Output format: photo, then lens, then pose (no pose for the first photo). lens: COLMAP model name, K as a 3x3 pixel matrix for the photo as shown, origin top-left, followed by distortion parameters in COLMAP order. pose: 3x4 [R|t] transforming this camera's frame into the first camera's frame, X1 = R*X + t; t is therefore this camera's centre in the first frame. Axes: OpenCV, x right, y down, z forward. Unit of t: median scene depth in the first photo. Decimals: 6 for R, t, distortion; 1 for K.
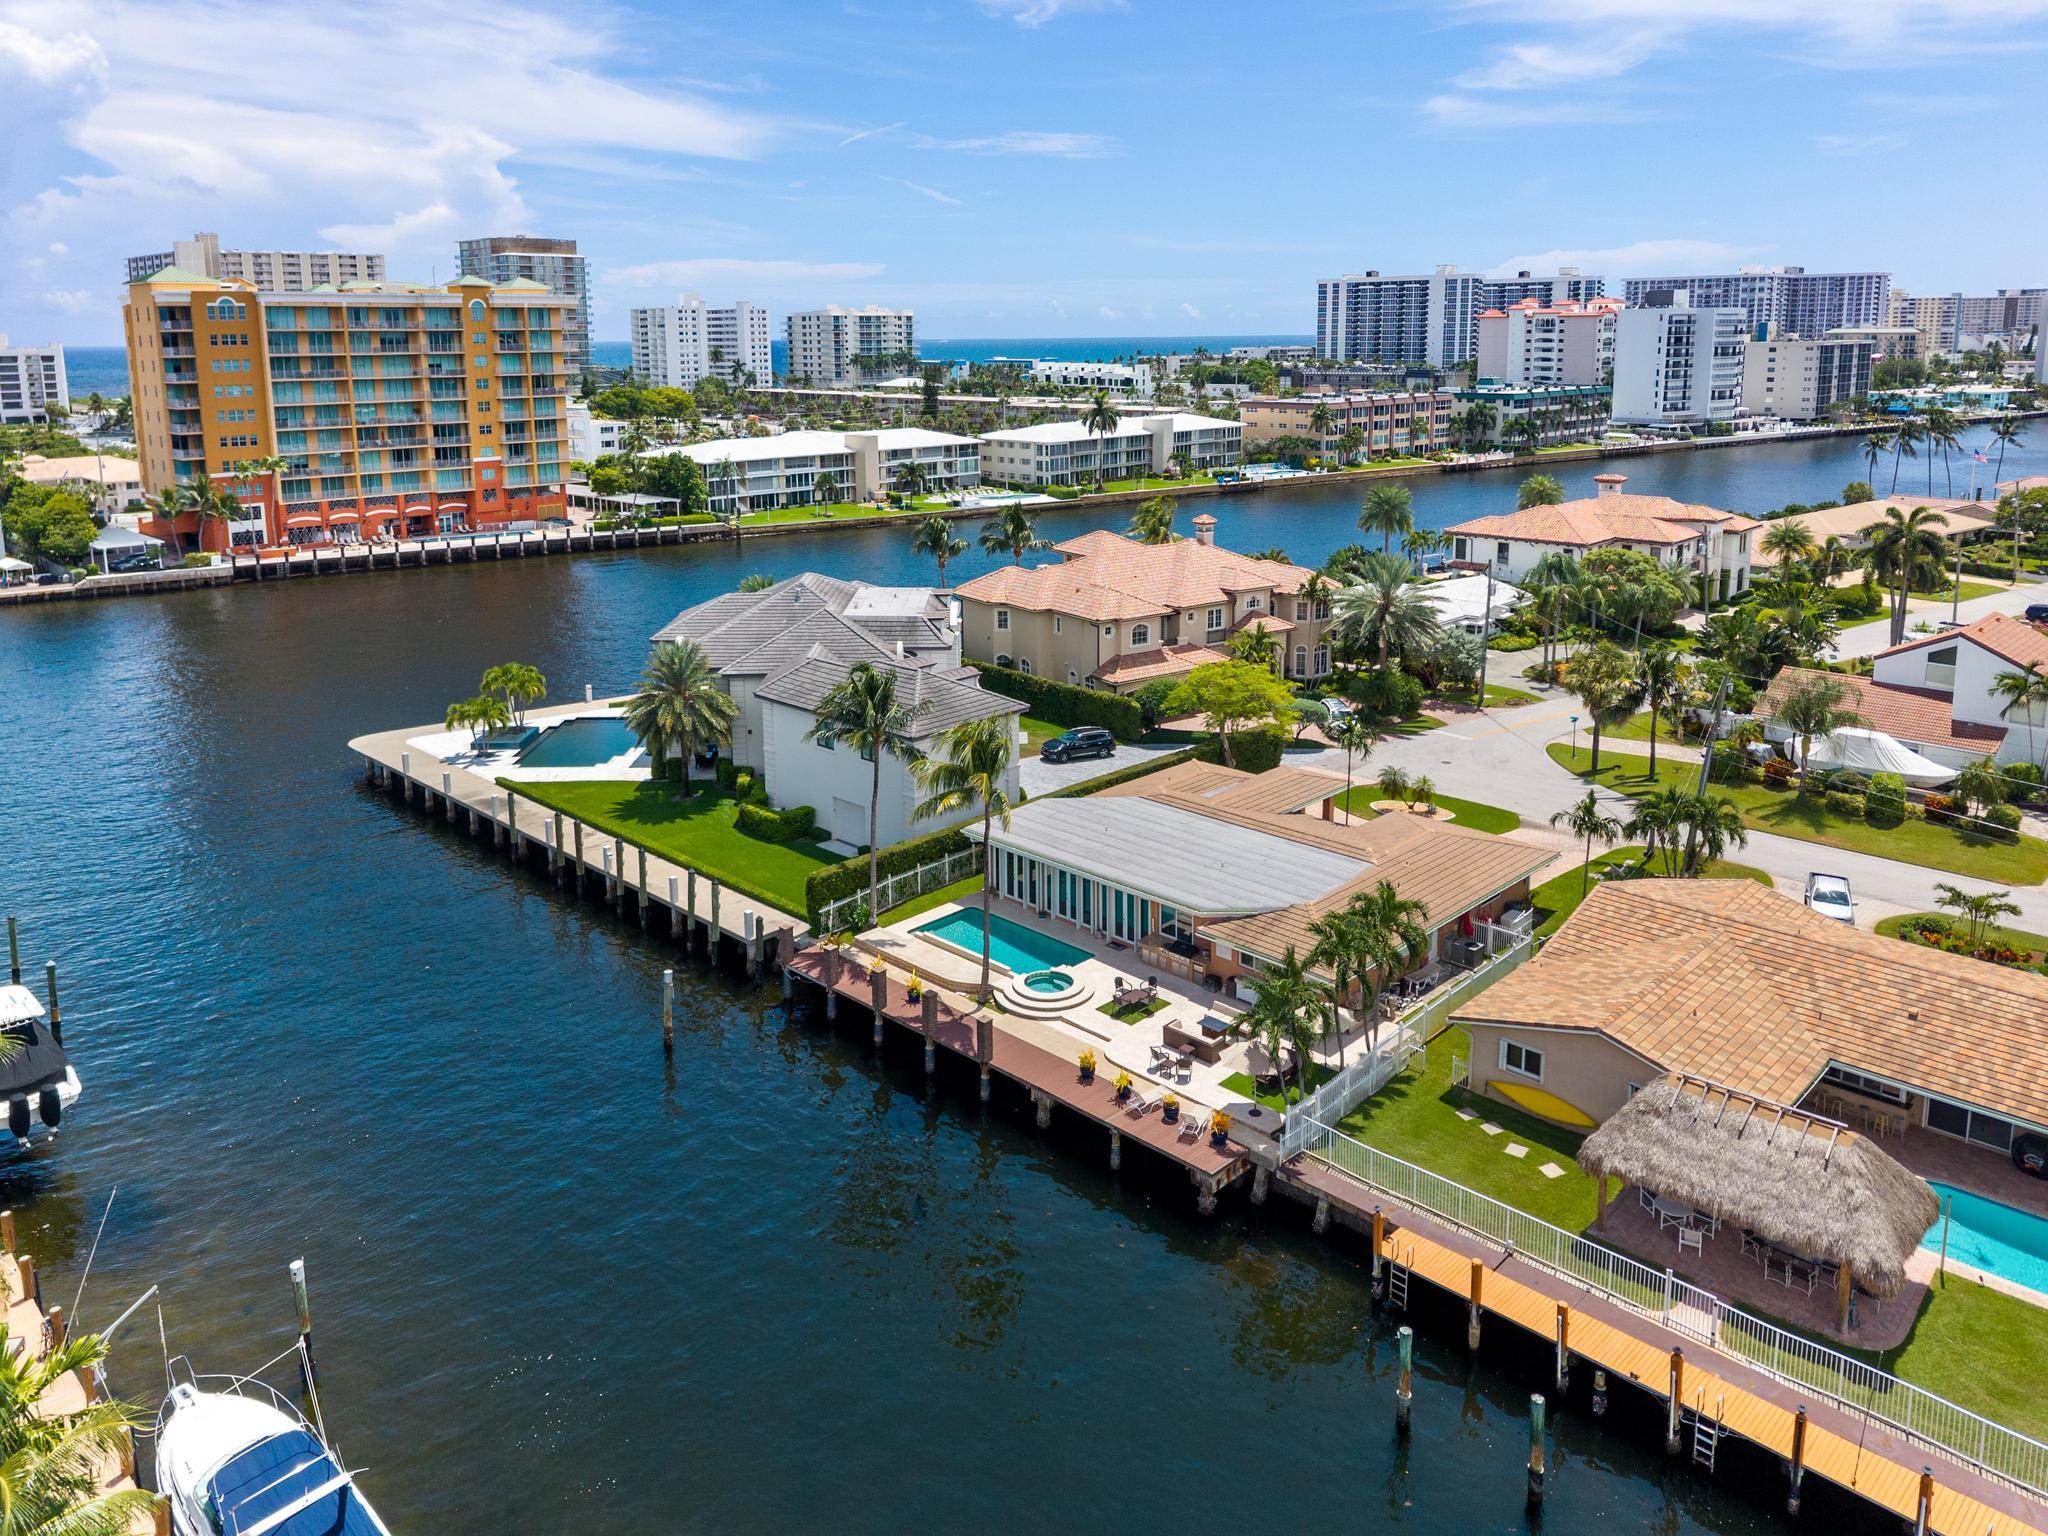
lens RADIAL K [[1422.9, 0, 1040.9], [0, 1422.9, 616.1], [0, 0, 1]] dist [0.003491, -0.010287]
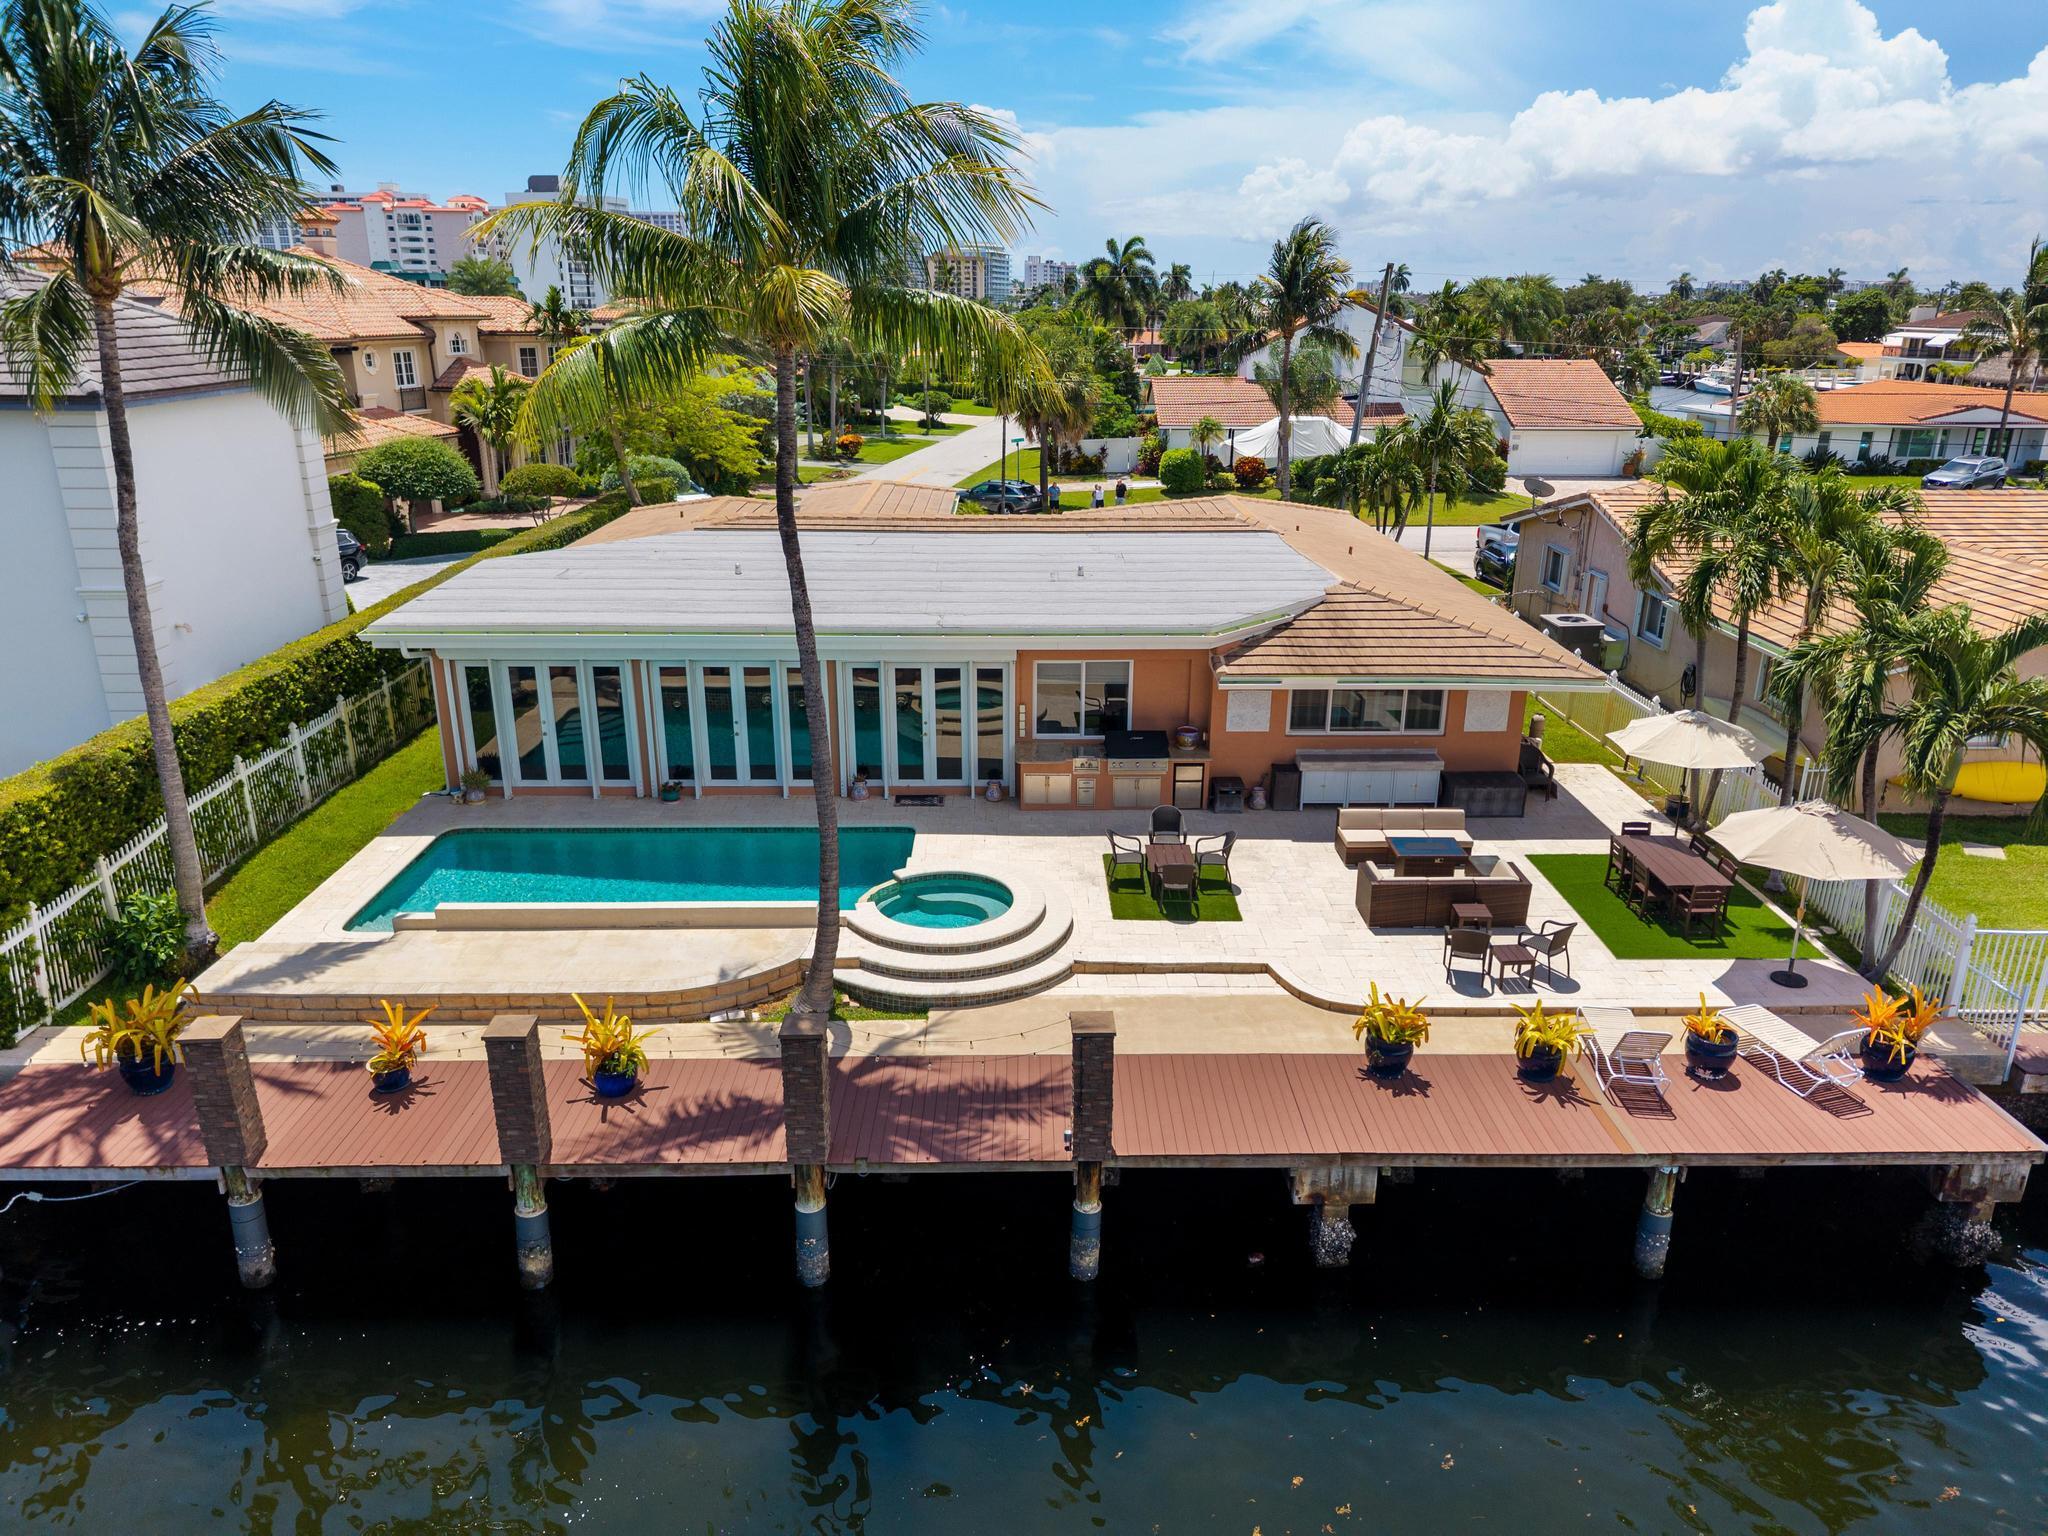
lens RADIAL K [[1333.2, 0, 1016.3], [0, 1333.2, 793.4], [0, 0, 1]] dist [0.000260, 0.000063]
pose [[0.702107, -0.230296, 0.673803, -0.069312], [0.123216, 0.971275, 0.203576, 0.056153], [-0.701330, -0.059909, 0.710315, 0.255548]]
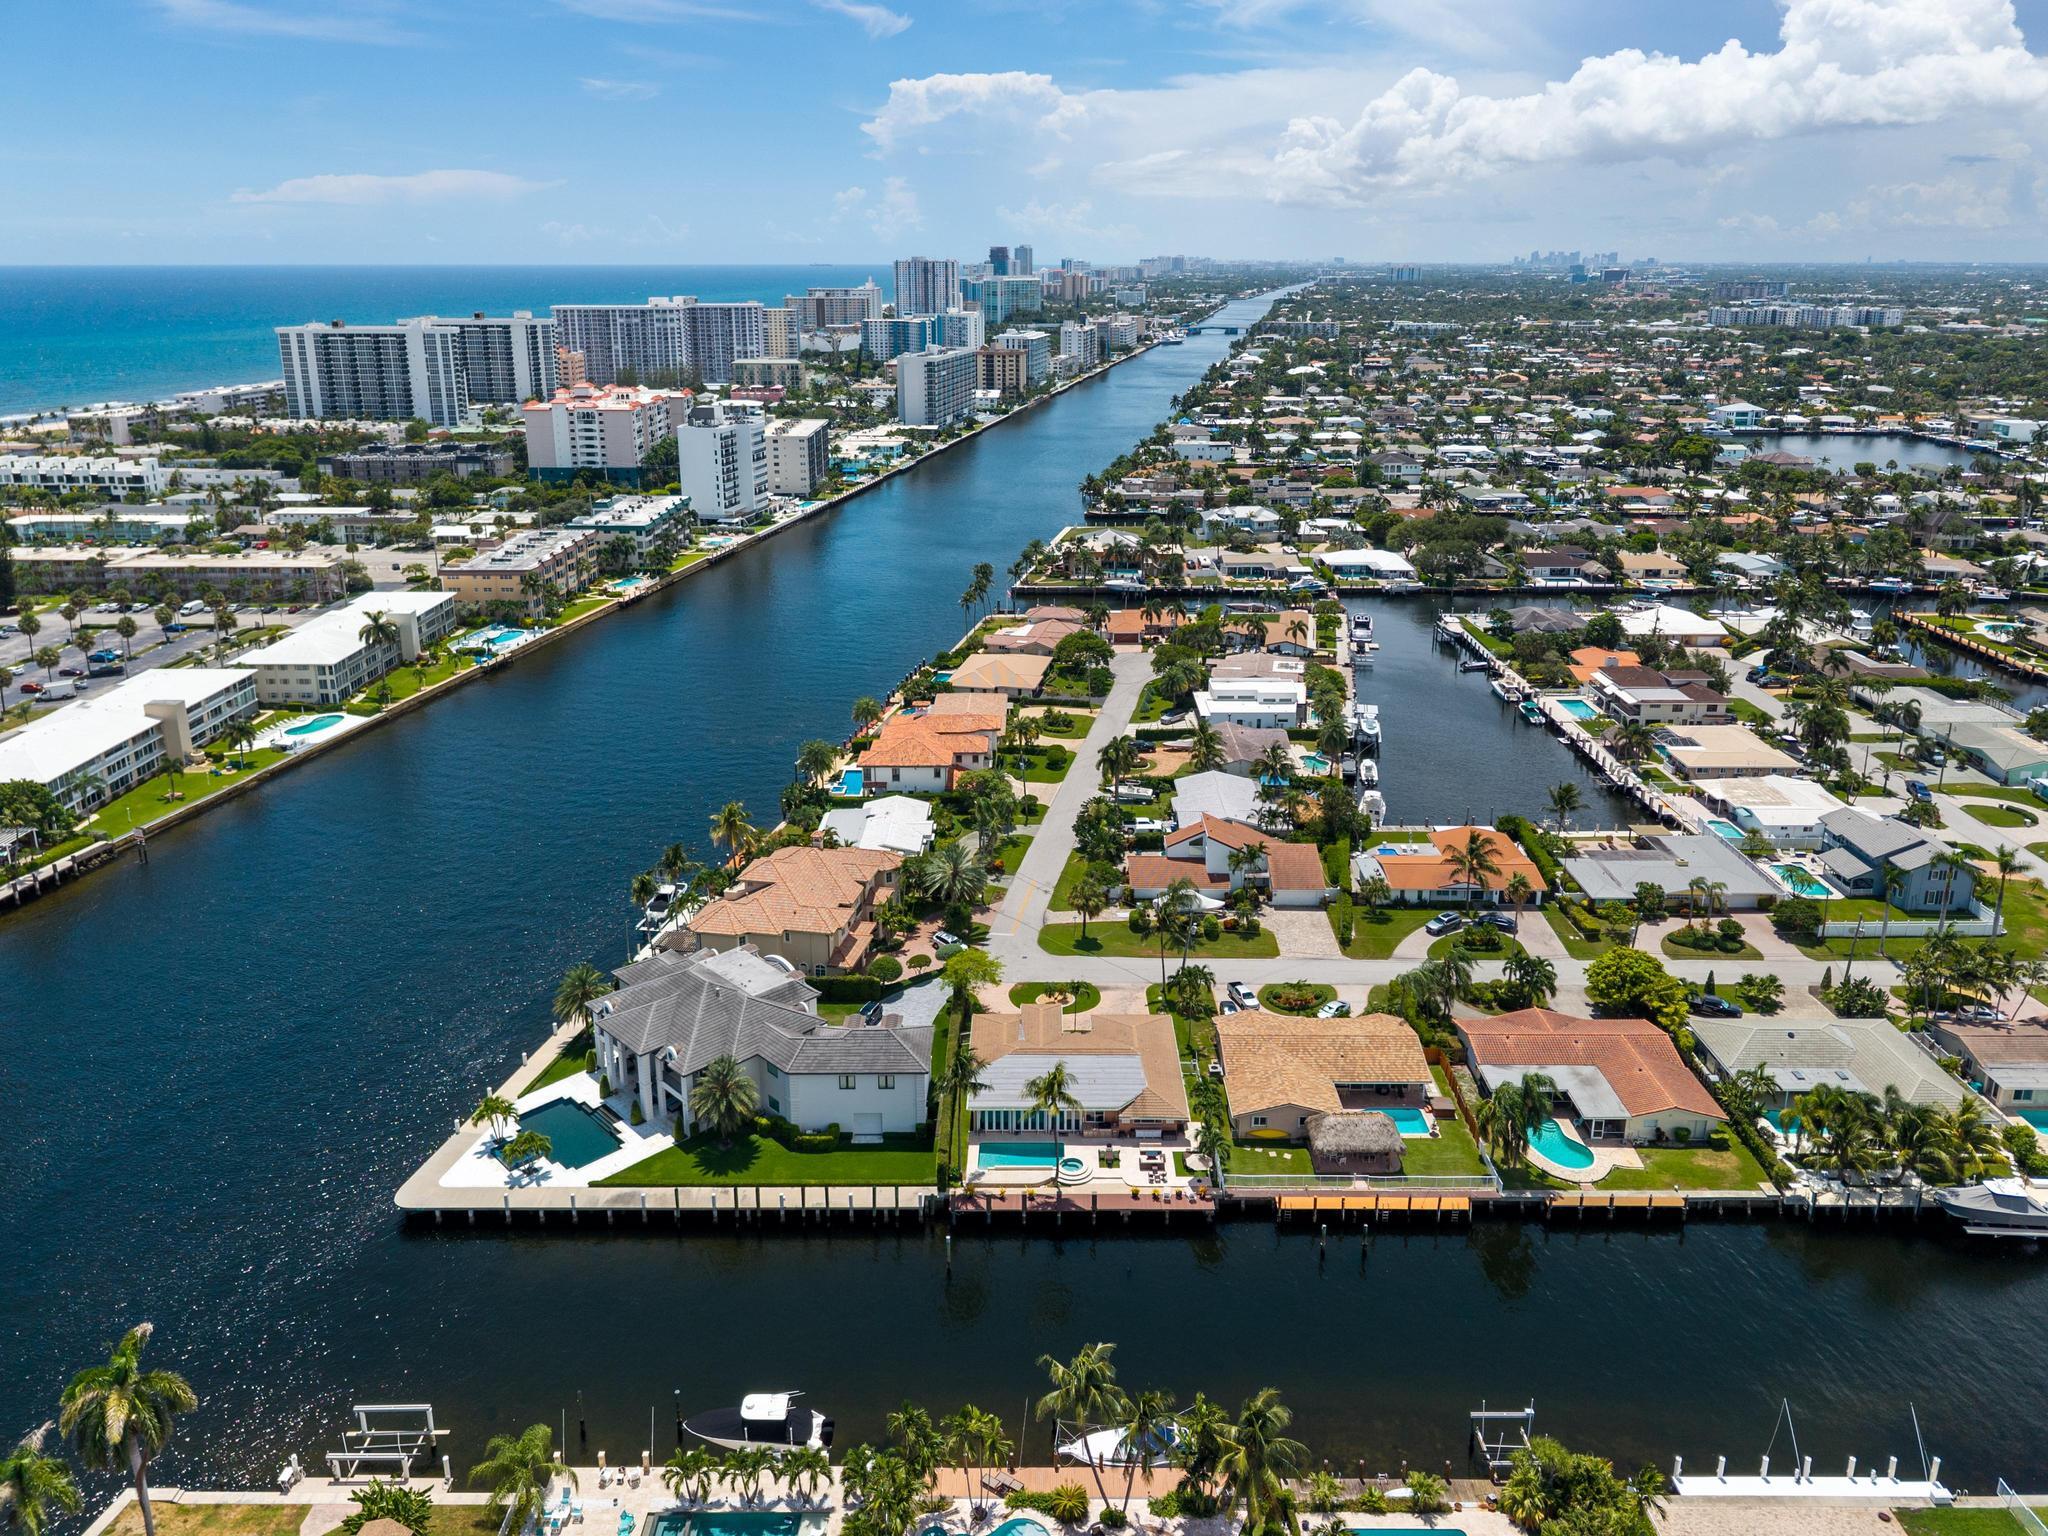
lens RADIAL K [[1403.2, 0, 1021.2], [0, 1403.2, 649.4], [0, 0, 1]] dist [0.023363, -0.038084]
pose [[0.715186, -0.180302, 0.675278, -0.484708], [0.126648, 0.983591, 0.128490, -0.290140], [-0.687364, -0.006372, 0.726285, -0.194326]]
